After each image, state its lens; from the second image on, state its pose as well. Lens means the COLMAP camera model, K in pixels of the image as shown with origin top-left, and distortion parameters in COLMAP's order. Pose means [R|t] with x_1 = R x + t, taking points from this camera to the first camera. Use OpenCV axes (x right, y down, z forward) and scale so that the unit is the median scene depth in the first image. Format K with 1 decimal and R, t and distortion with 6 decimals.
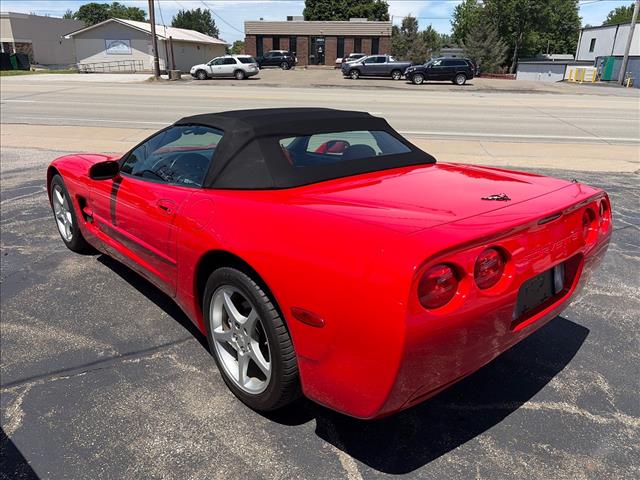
lens RADIAL K [[483.7, 0, 317.7], [0, 483.7, 238.7], [0, 0, 1]] dist [0.068192, -0.070894]
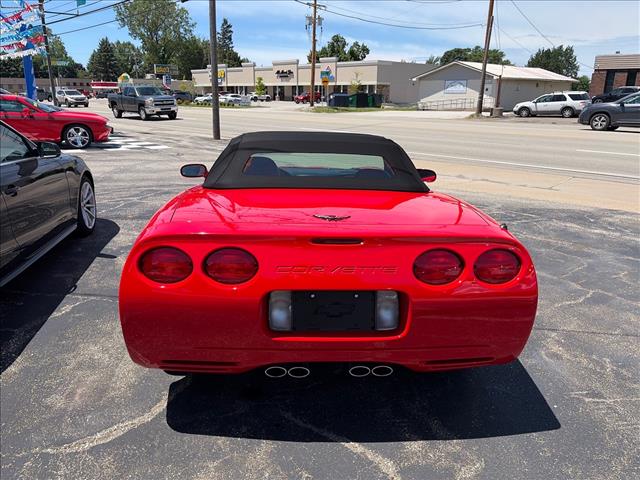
lens RADIAL K [[483.7, 0, 317.7], [0, 483.7, 238.7], [0, 0, 1]] dist [0.068192, -0.070894]
pose [[0.789372, 0.170956, -0.589631, 0.053458], [-0.212644, 0.977129, -0.001372, -0.001748], [0.575911, 0.126464, 0.807671, 0.010283]]
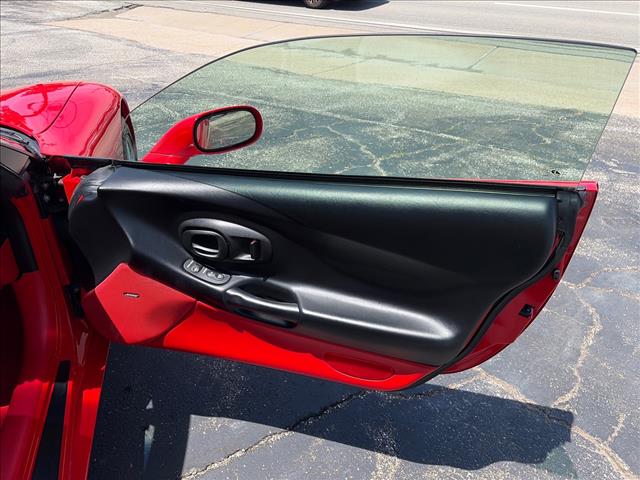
lens RADIAL K [[483.7, 0, 317.7], [0, 483.7, 238.7], [0, 0, 1]] dist [0.068192, -0.070894]
pose [[0.896027, 0.231086, -0.379124, 0.024744], [-0.154198, 0.962695, 0.222353, -0.026516], [0.416364, -0.140774, 0.898234, 0.096152]]
